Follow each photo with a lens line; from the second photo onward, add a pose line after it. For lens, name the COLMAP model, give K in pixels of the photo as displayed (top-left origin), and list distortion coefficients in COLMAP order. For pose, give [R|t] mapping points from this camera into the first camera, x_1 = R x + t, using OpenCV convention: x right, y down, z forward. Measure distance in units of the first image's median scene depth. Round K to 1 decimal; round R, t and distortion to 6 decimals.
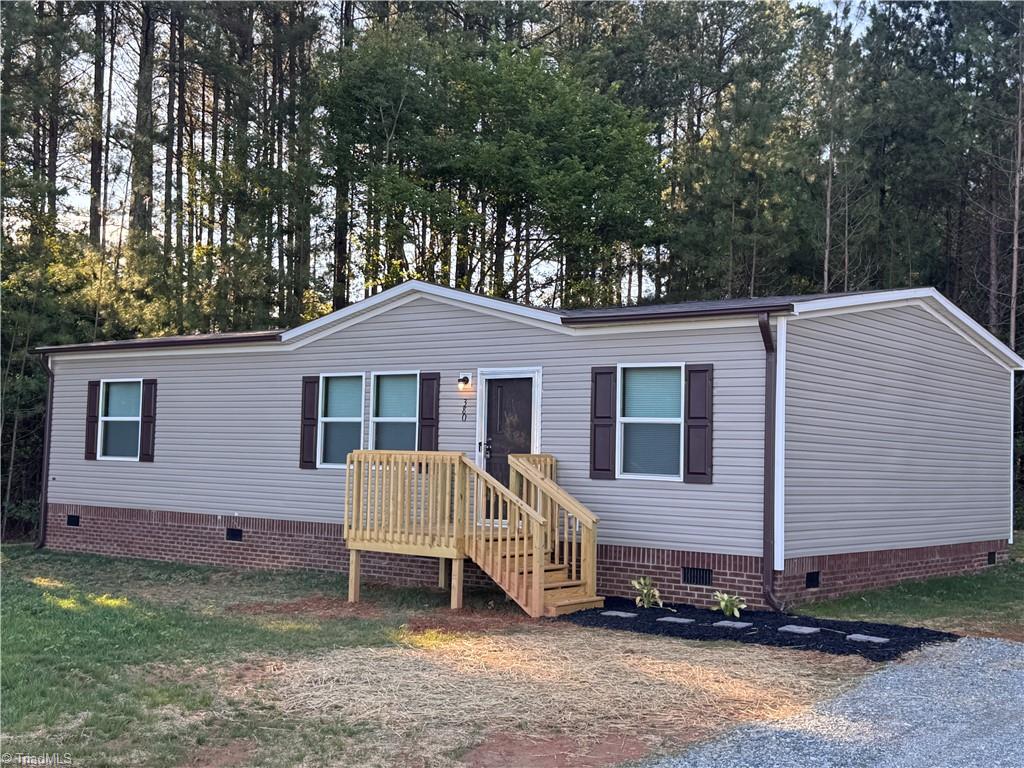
lens RADIAL K [[1240.6, 0, 512.0], [0, 1240.6, 384.0], [0, 0, 1]] dist [0.213353, 0.009994]
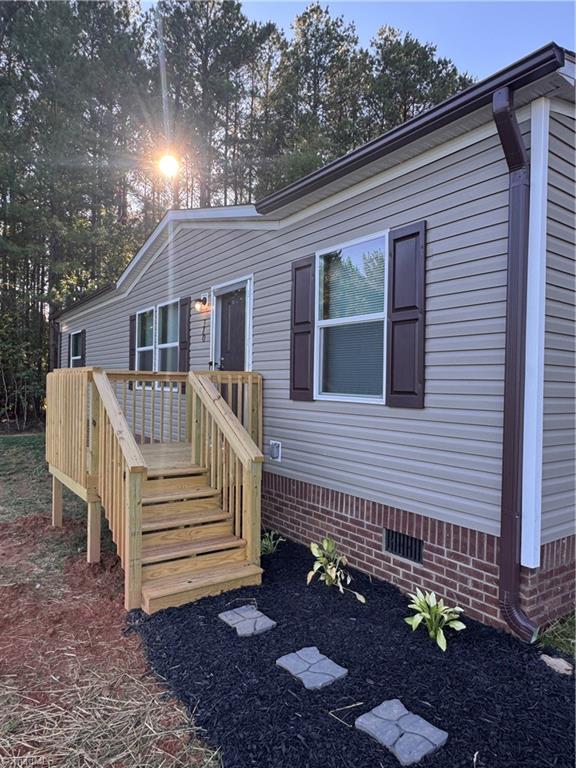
lens RADIAL K [[501.1, 0, 288.0], [0, 501.1, 384.0], [0, 0, 1]] dist [-0.007604, -0.001646]
pose [[0.955822, -0.006584, -0.293872, 0.166888], [0.021593, 0.998621, 0.047855, 0.052773], [0.293151, -0.052087, 0.954646, 0.725901]]
